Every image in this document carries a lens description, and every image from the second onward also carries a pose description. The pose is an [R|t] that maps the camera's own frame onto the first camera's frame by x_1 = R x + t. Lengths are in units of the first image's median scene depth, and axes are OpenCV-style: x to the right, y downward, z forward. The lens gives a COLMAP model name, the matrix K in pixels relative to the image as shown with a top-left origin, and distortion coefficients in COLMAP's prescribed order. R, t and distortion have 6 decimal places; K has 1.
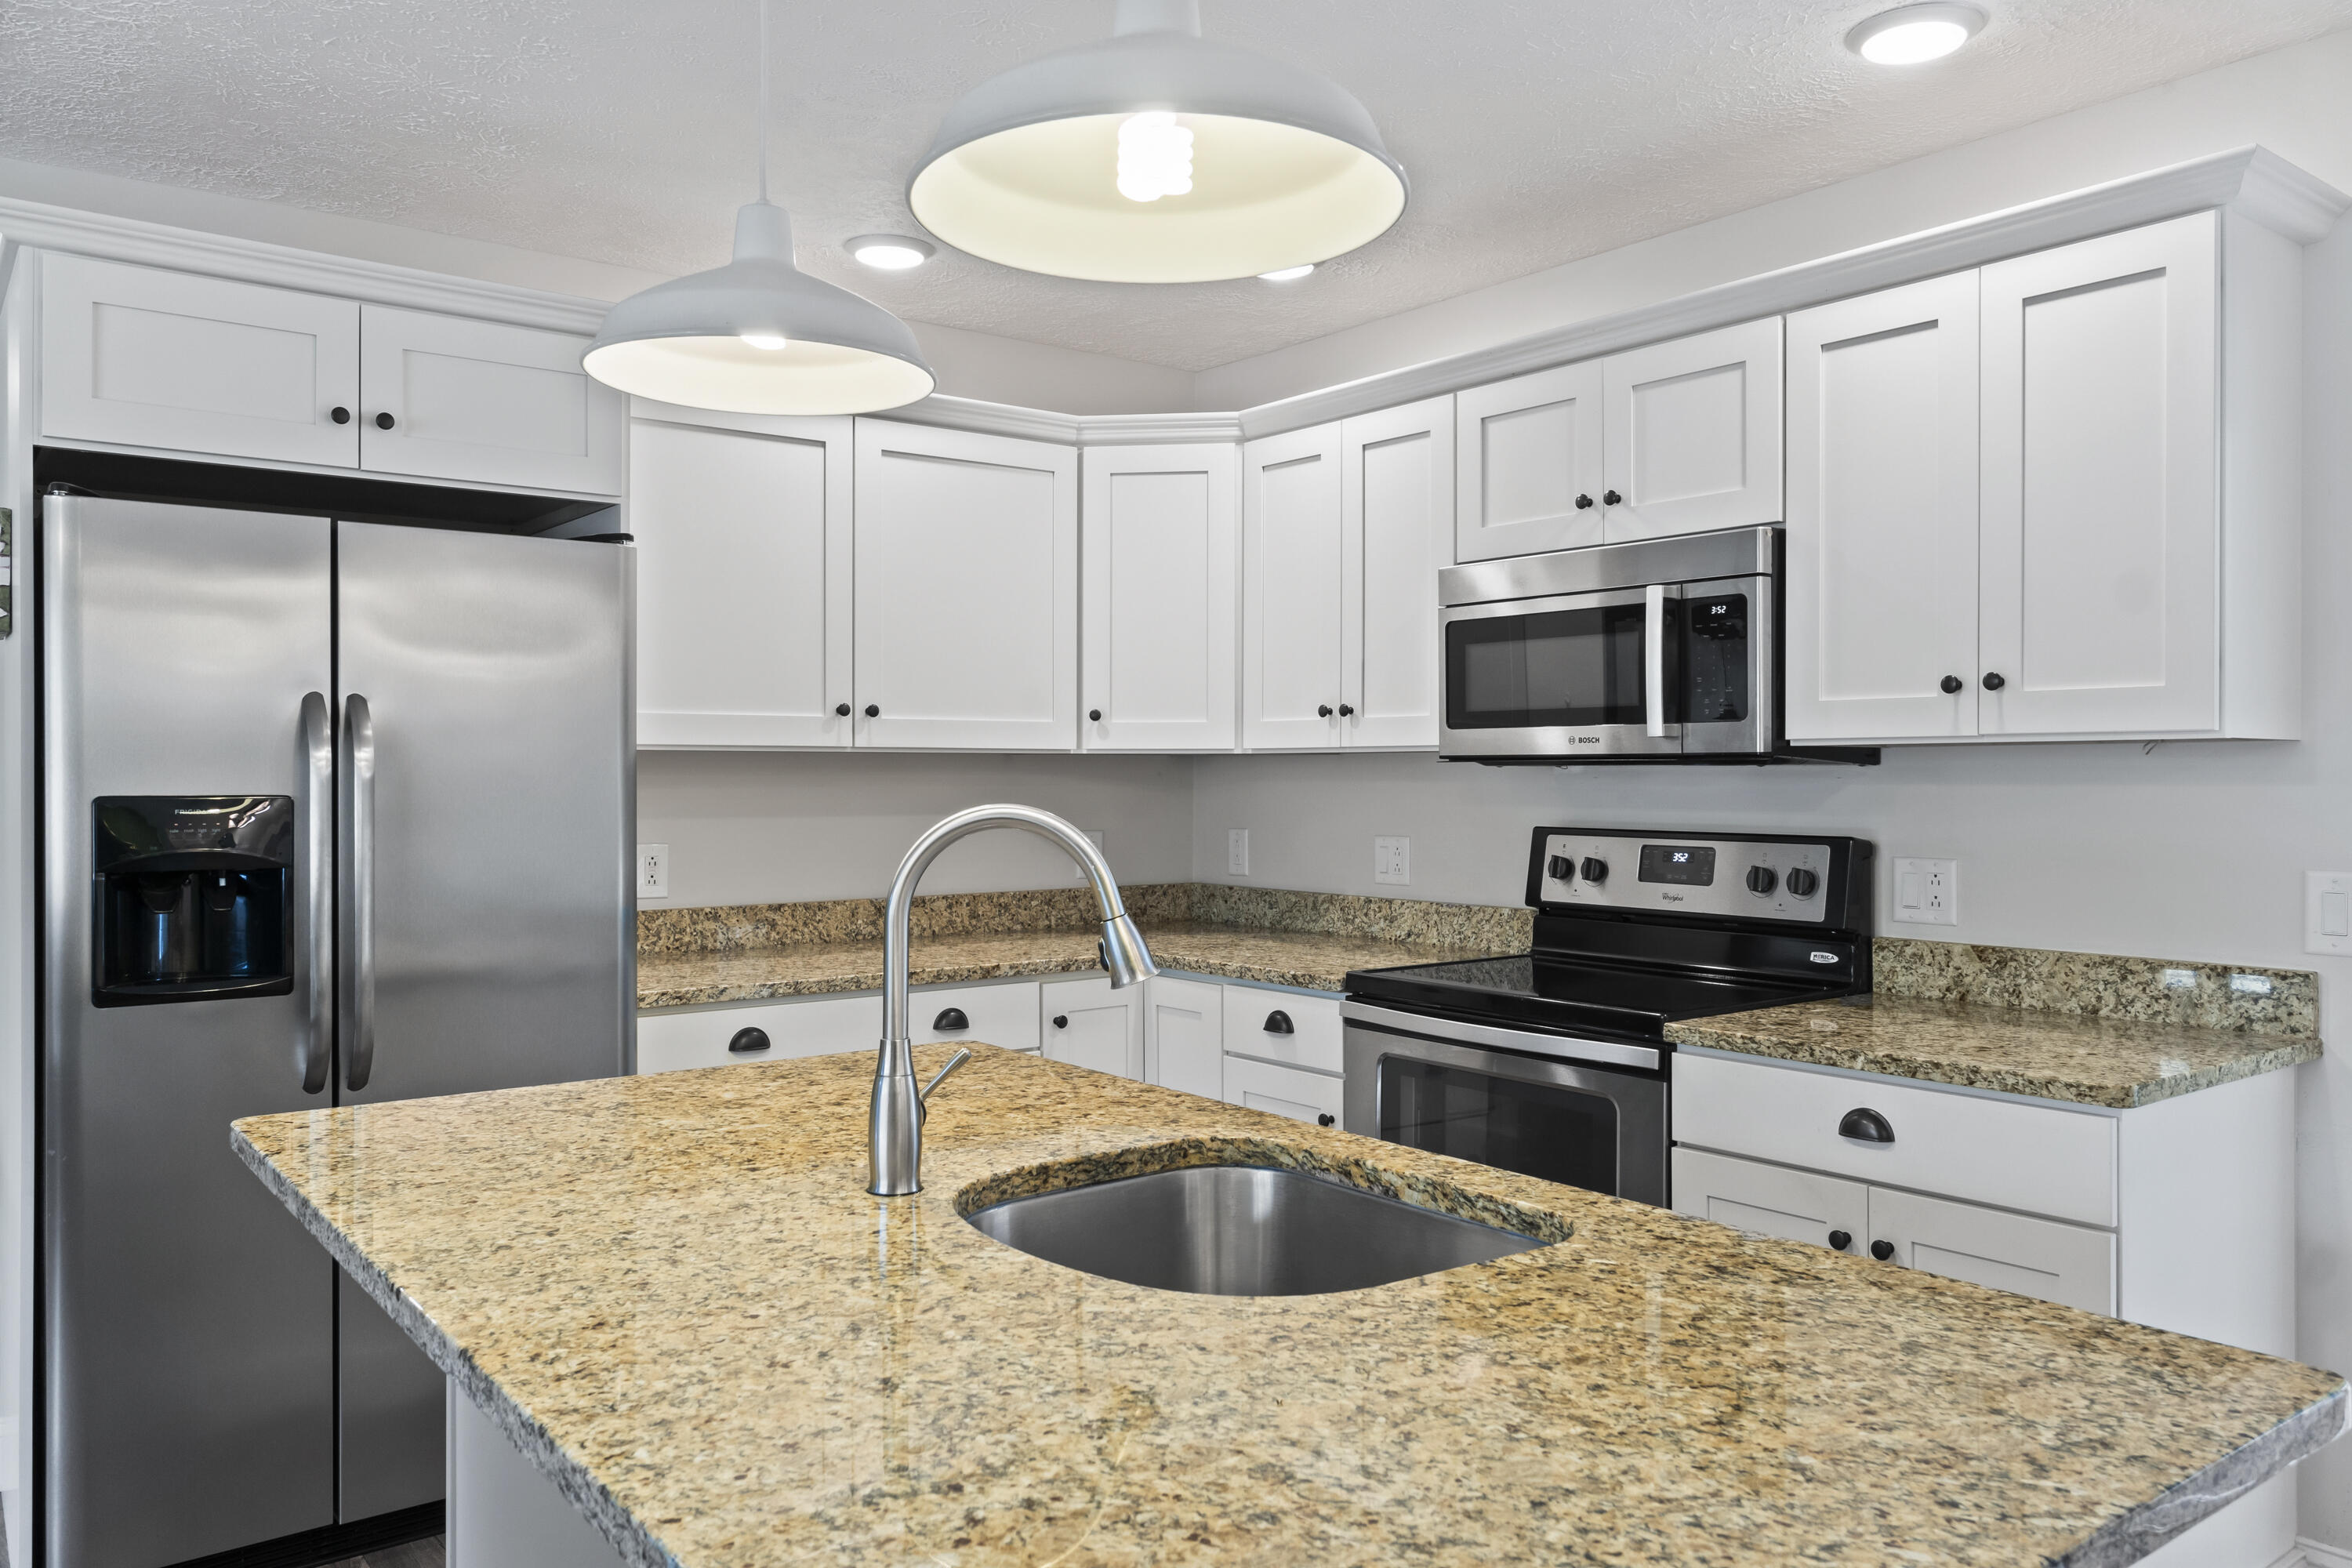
lens RADIAL K [[1680.6, 0, 1146.6], [0, 1680.6, 783.6], [0, 0, 1]] dist [-0.000936, 0.002628]
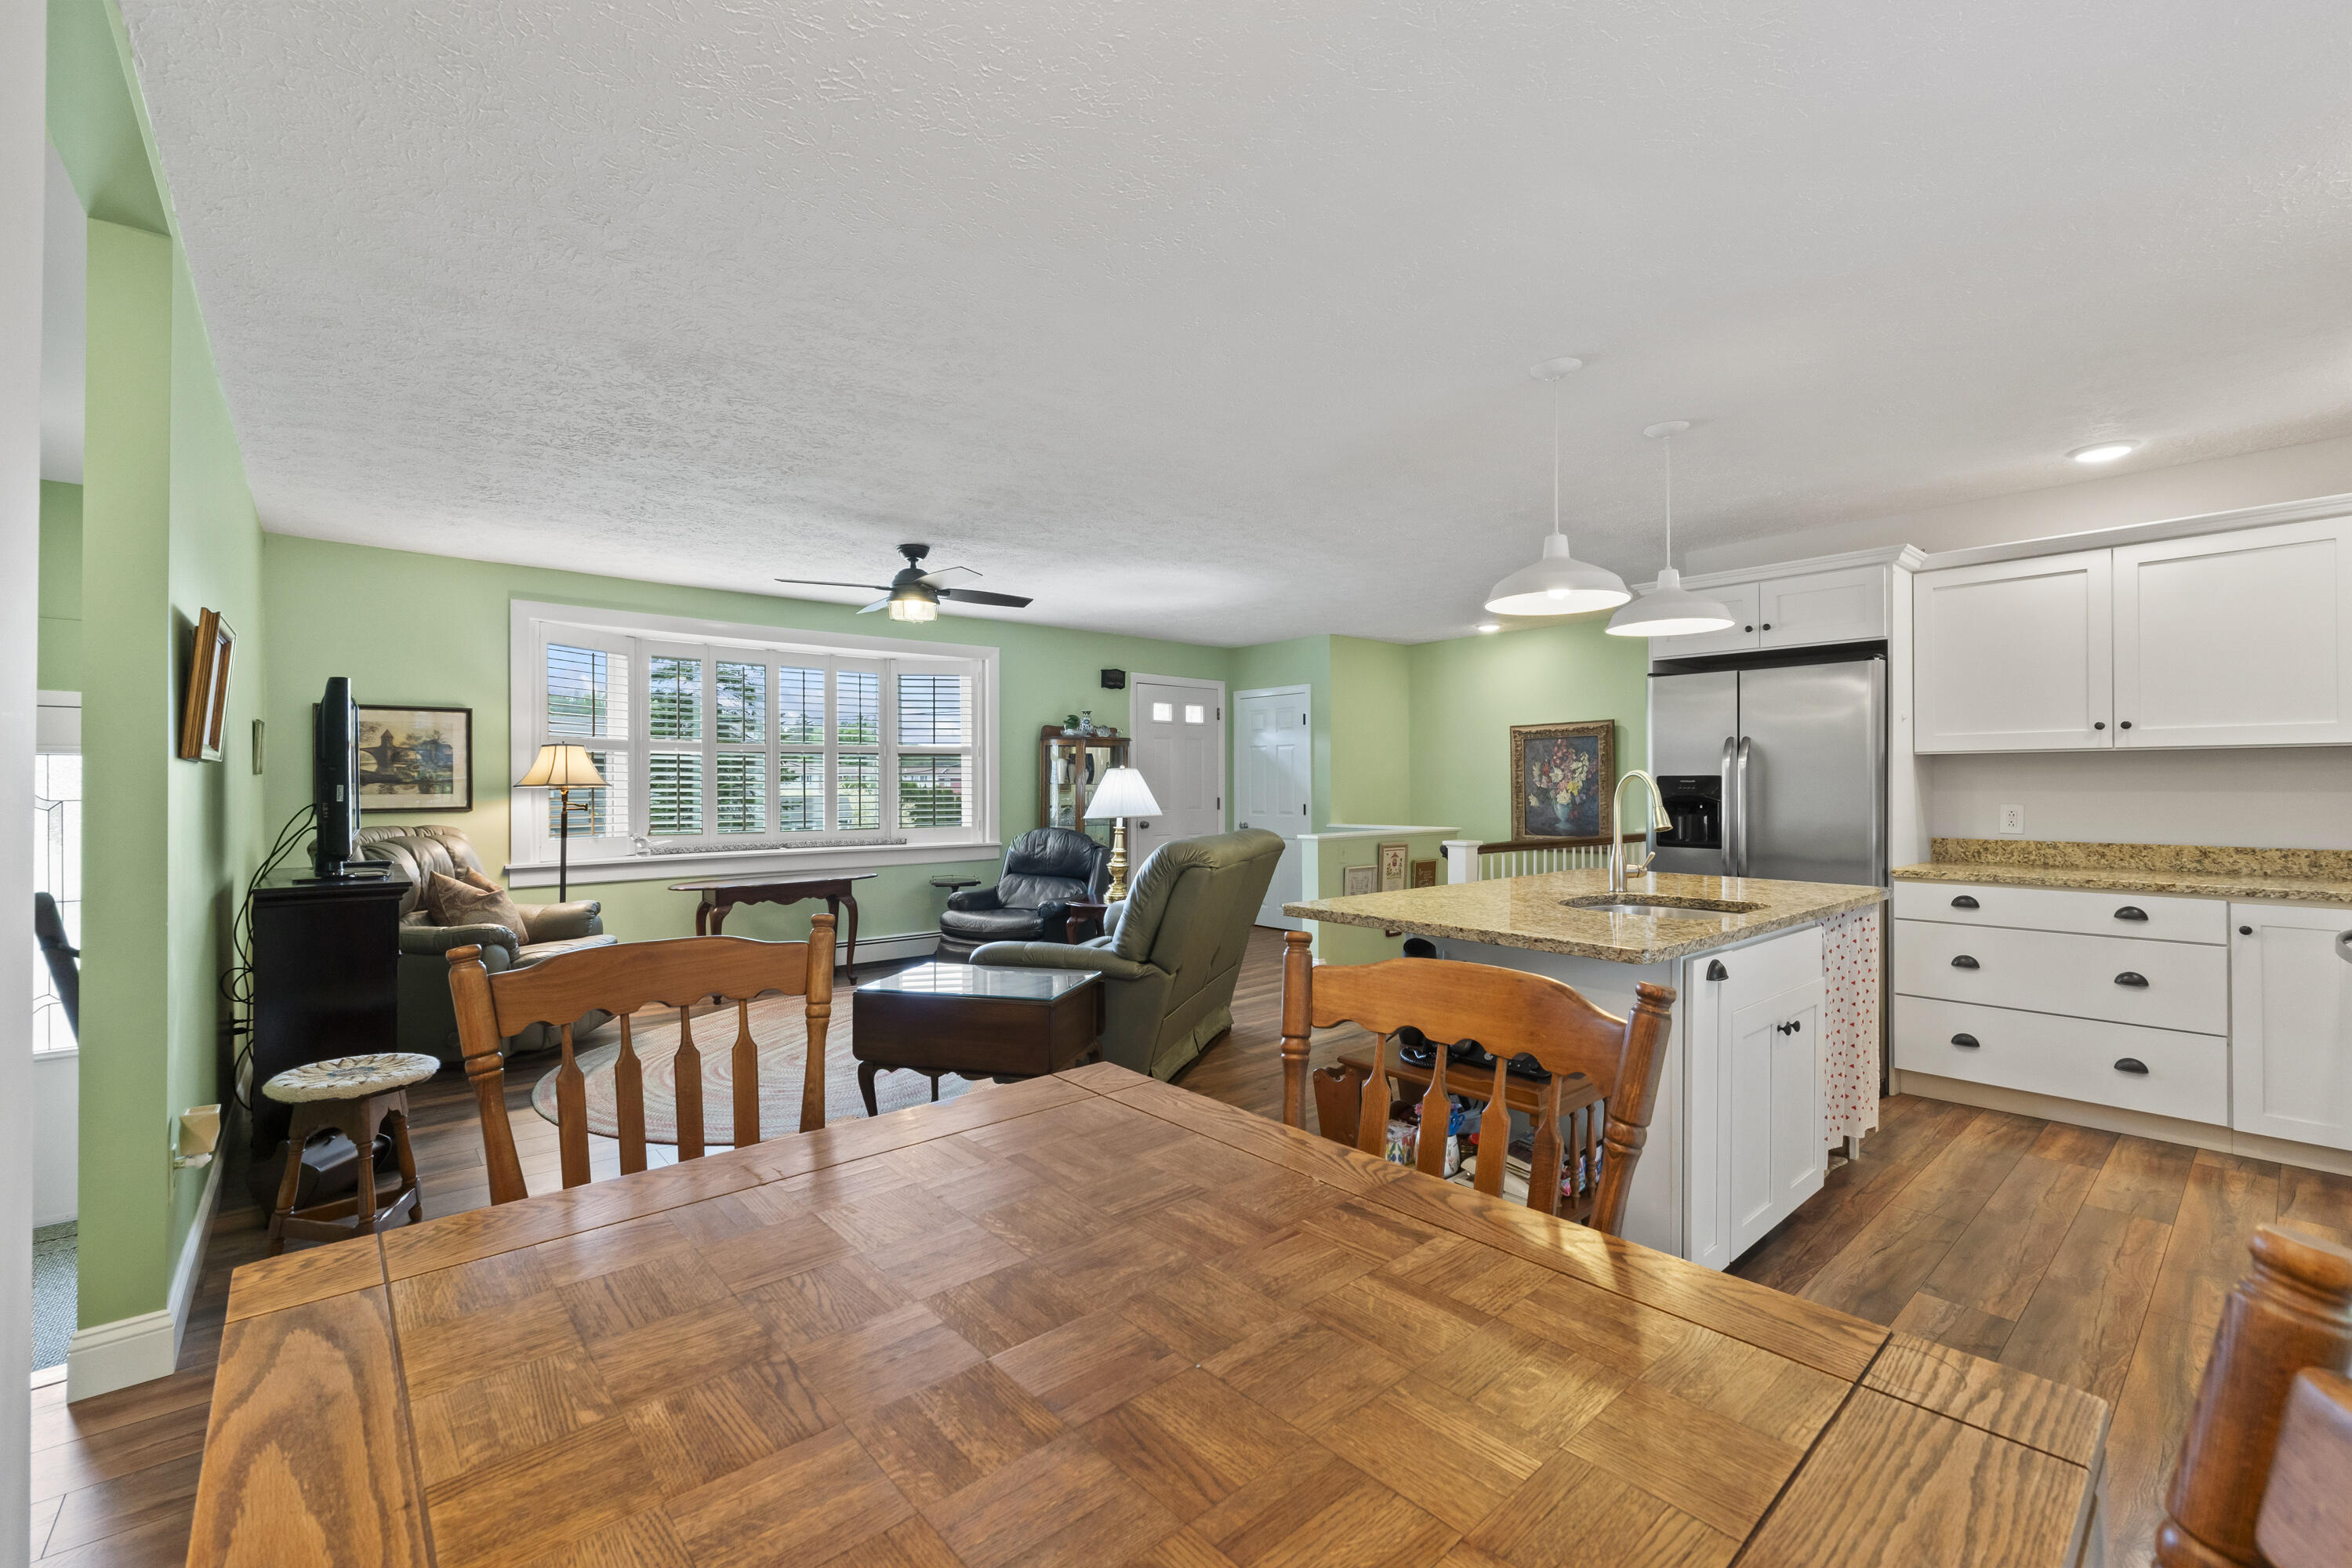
lens RADIAL K [[981.3, 0, 1162.2], [0, 981.3, 781.7], [0, 0, 1]] dist [-0.006791, 0.000297]
pose [[0.050484, -0.003460, -0.998719, 0.883155], [-0.003570, 0.999987, -0.003645, 0.022246], [0.998718, 0.003750, 0.050471, 0.019664]]
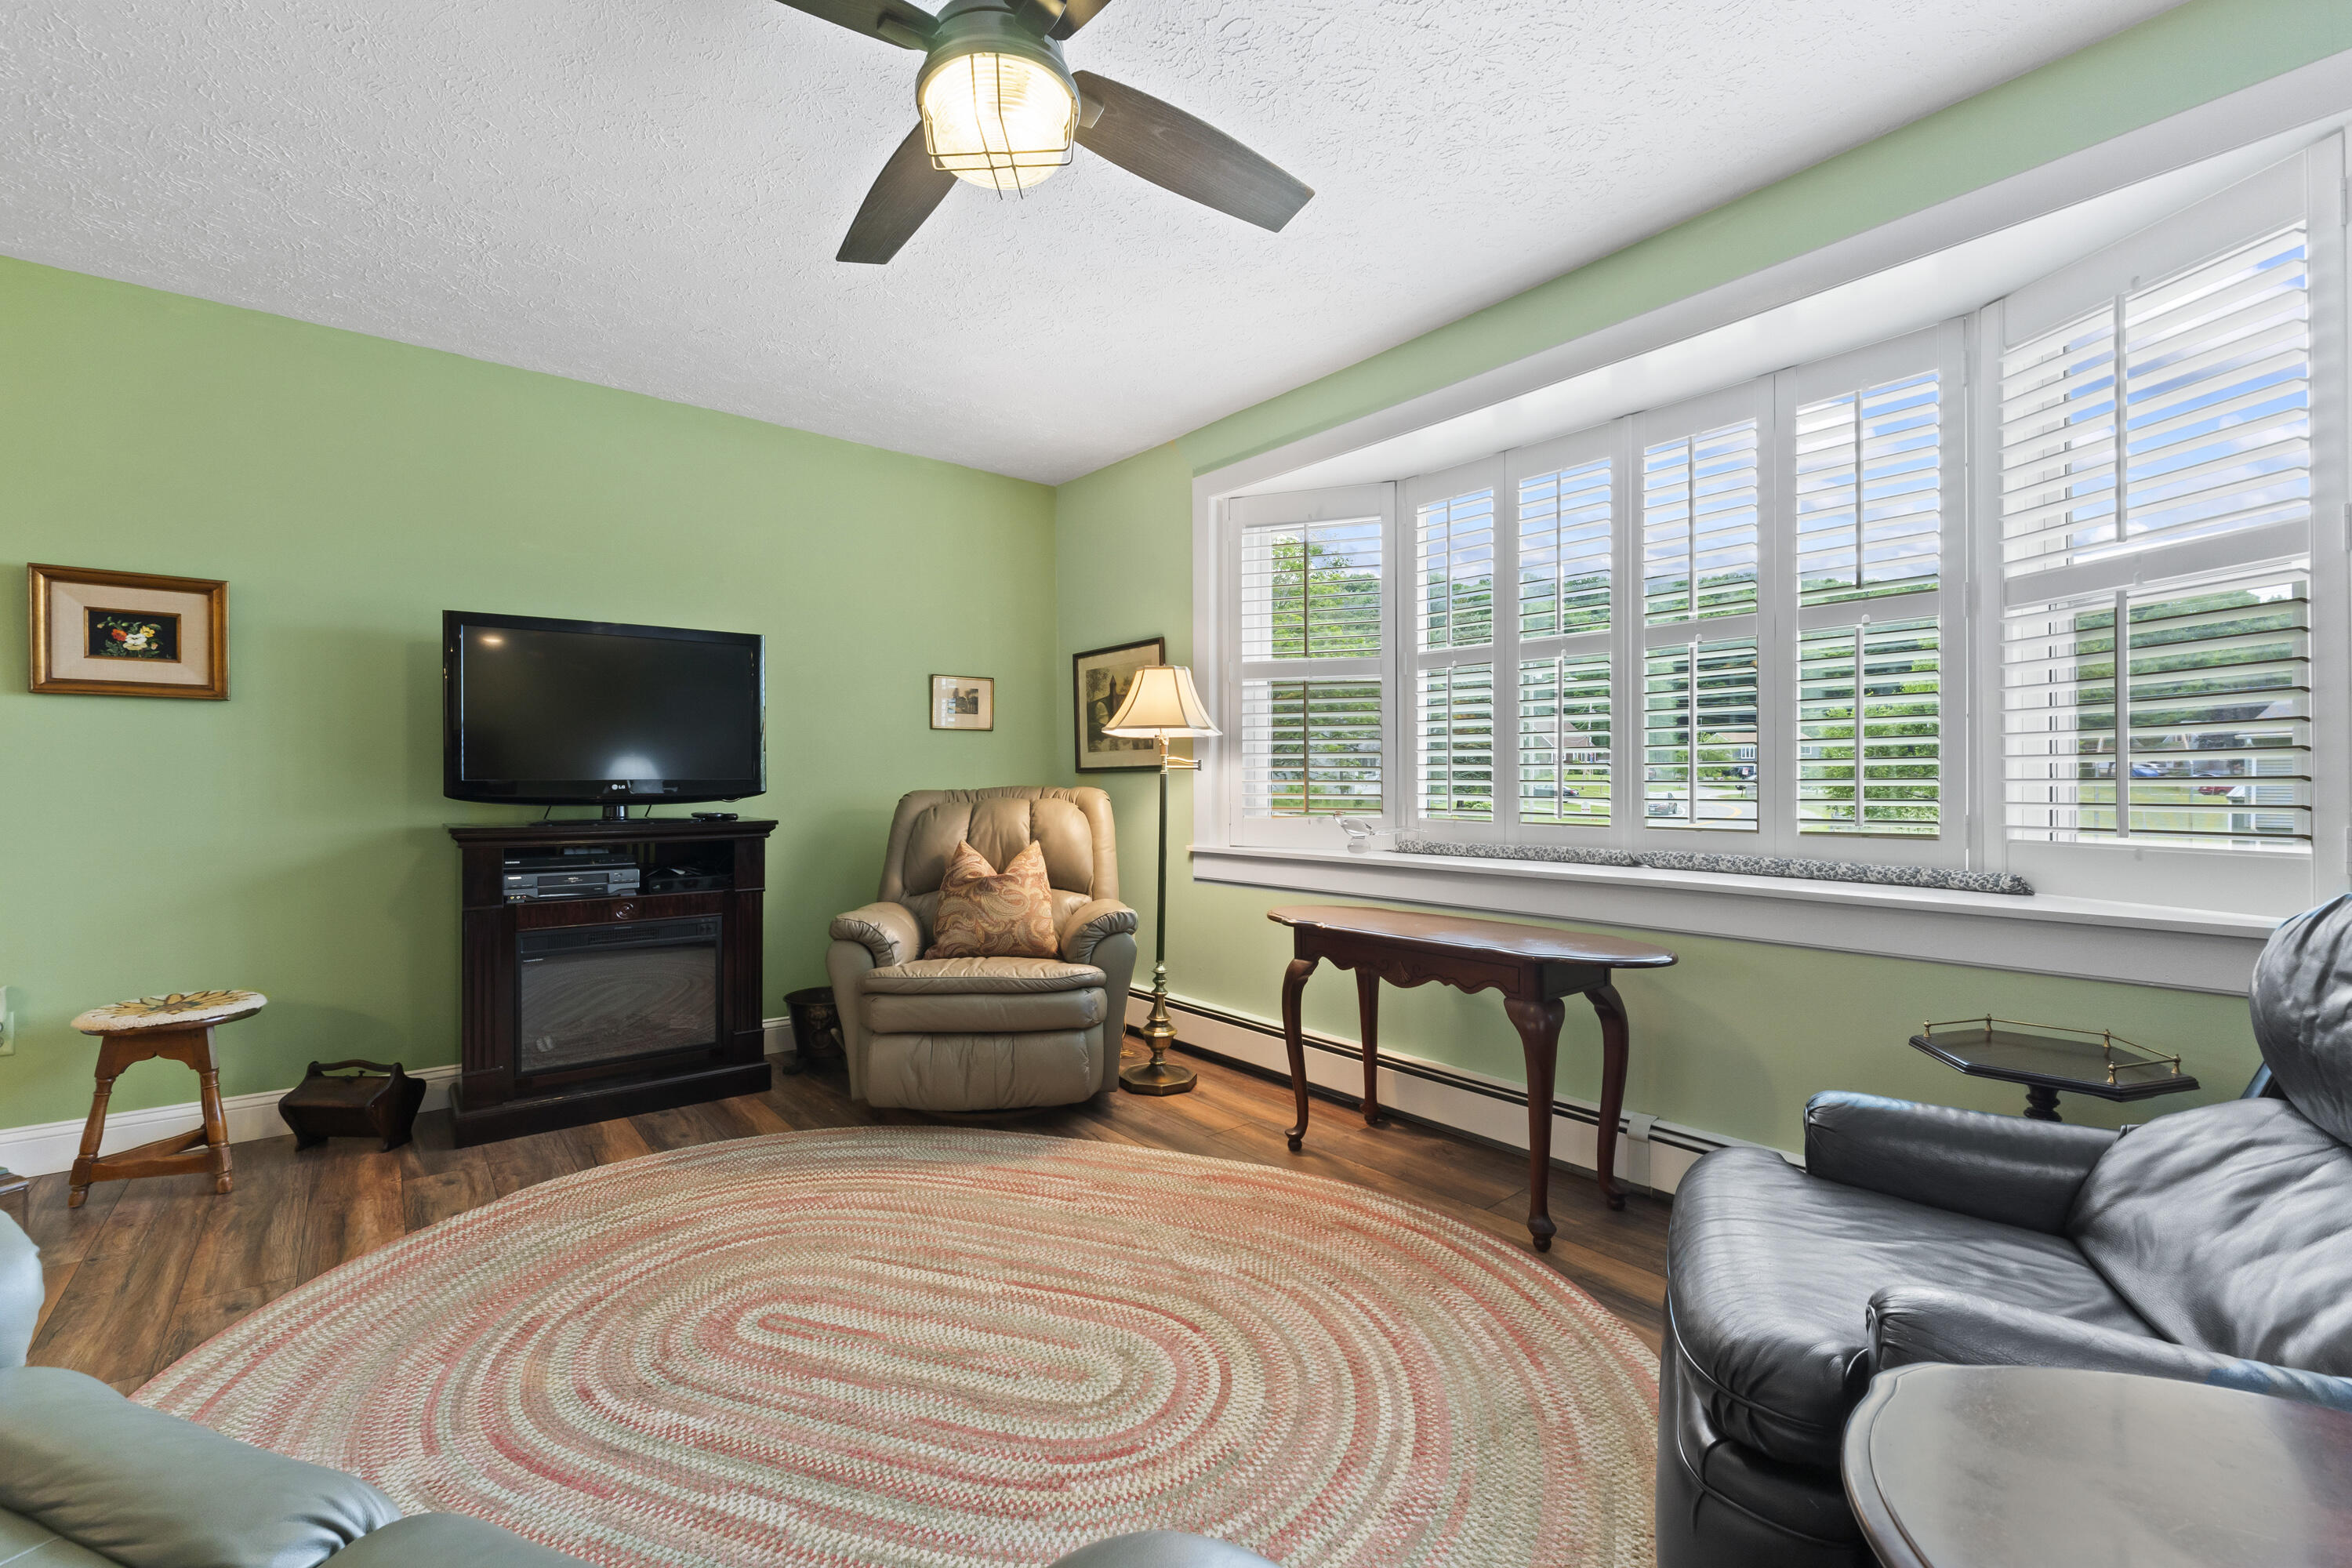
lens RADIAL K [[981.3, 0, 1162.2], [0, 981.3, 781.7], [0, 0, 1]] dist [-0.006791, 0.000297]
pose [[-0.999653, 0.000379, -0.026336, -0.766607], [0.000232, 0.999984, 0.005576, 0.076135], [0.026337, 0.005568, -0.999638, 0.207141]]
